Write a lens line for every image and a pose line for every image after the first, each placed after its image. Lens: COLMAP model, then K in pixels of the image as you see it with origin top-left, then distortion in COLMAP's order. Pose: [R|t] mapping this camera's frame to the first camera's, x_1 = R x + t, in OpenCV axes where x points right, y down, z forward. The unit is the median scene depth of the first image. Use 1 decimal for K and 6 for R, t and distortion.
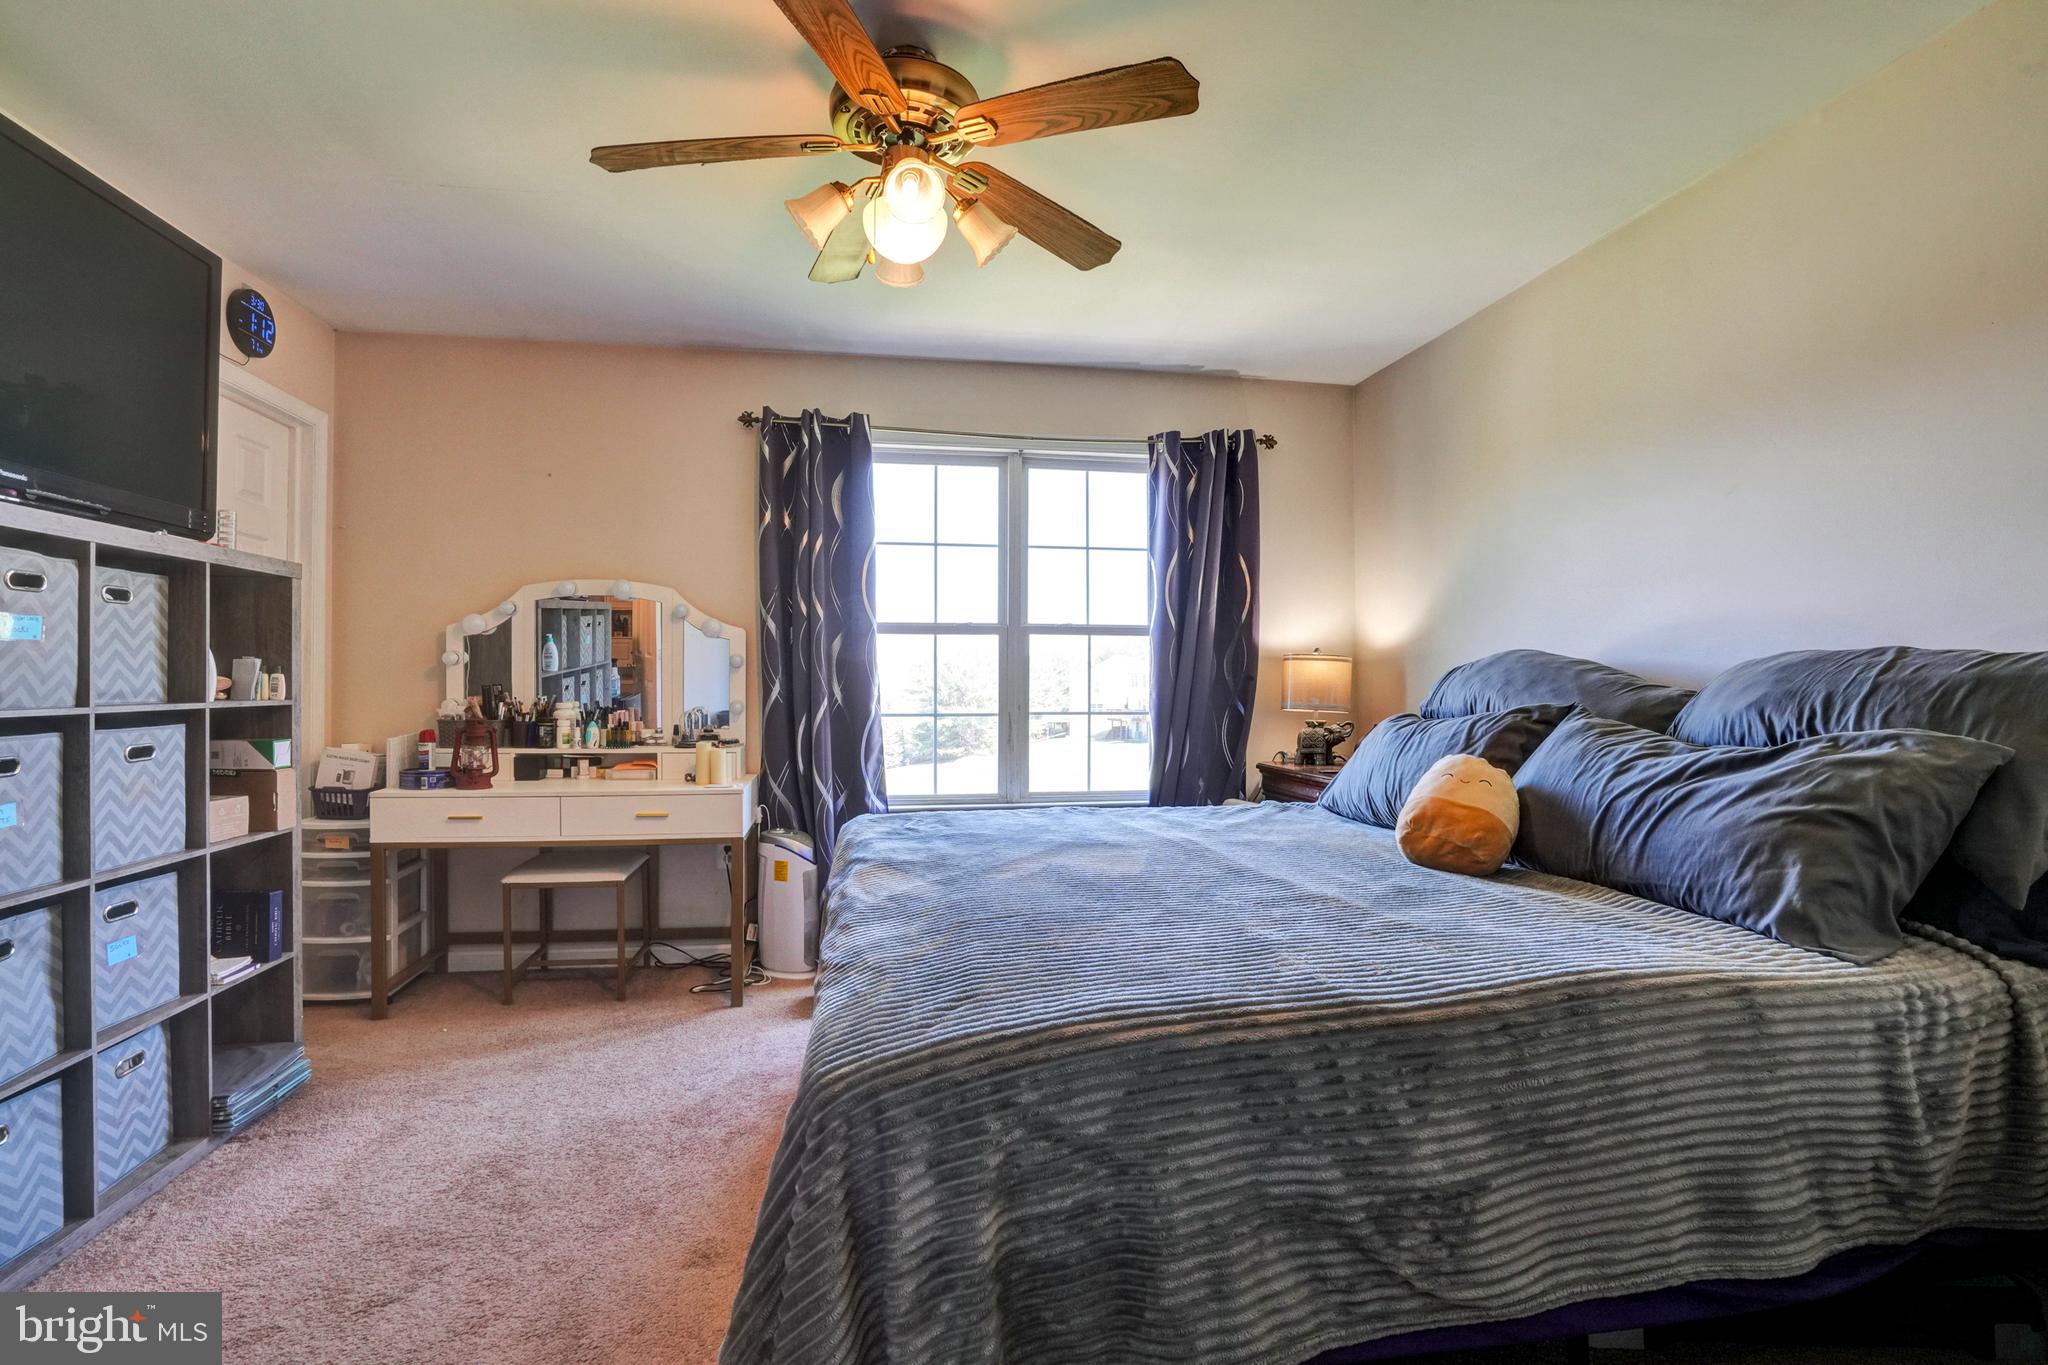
lens RADIAL K [[934.3, 0, 1020.7], [0, 934.3, 669.5], [0, 0, 1]] dist [-0.042700, 0.000915]
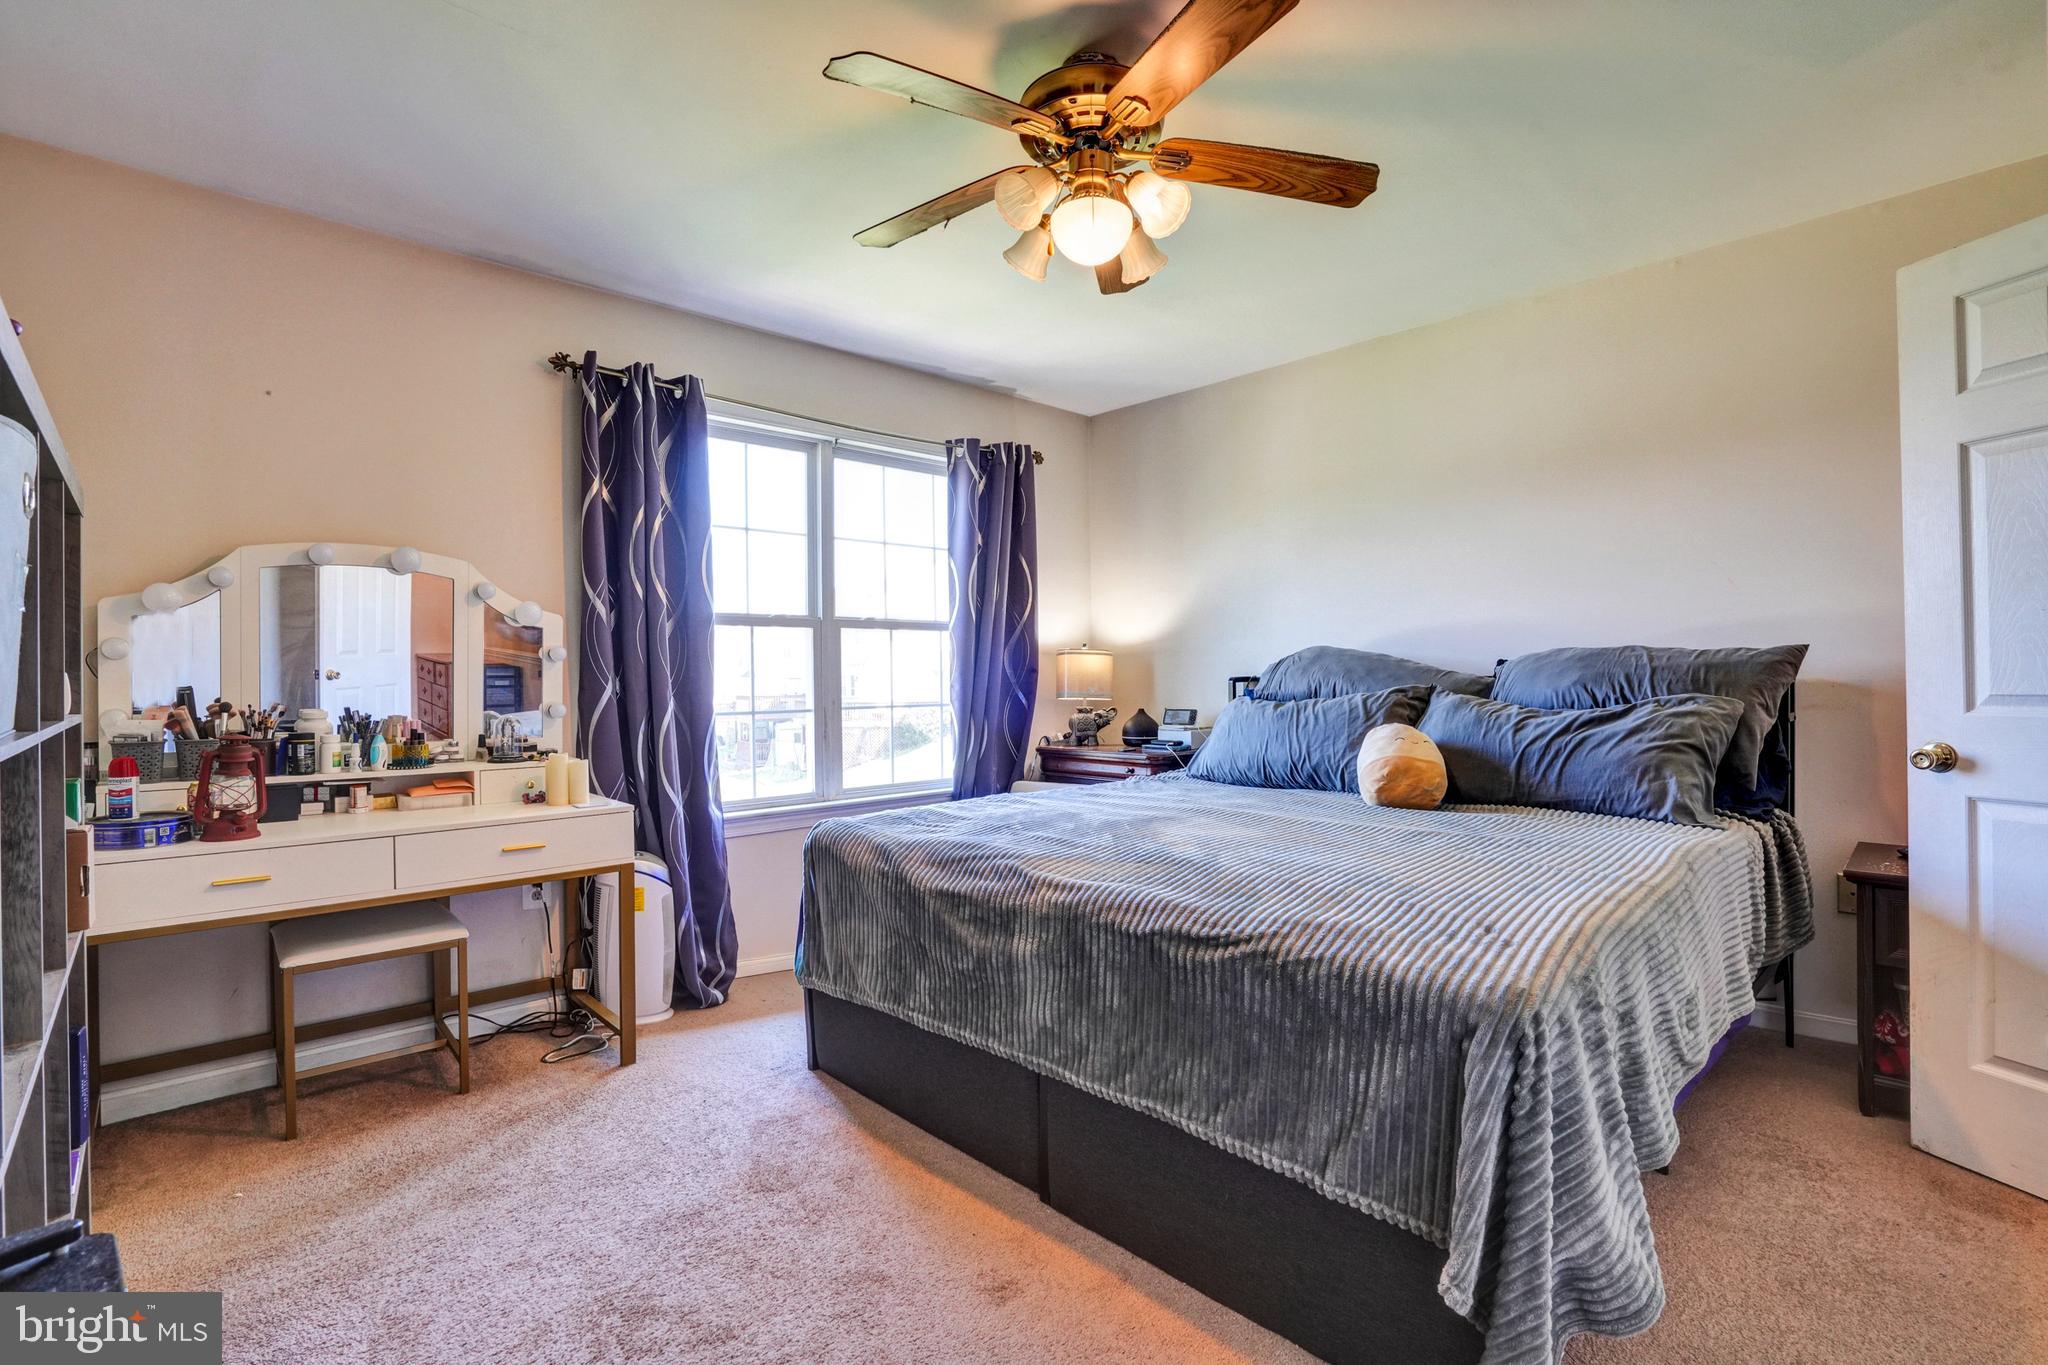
lens RADIAL K [[934.3, 0, 971.4], [0, 934.3, 668.4], [0, 0, 1]] dist [-0.042700, 0.000915]
pose [[0.843652, -0.006845, 0.536846, -0.428118], [0.005284, 0.999976, 0.004446, 0.001384], [-0.536864, -0.000914, 0.843668, 0.109117]]
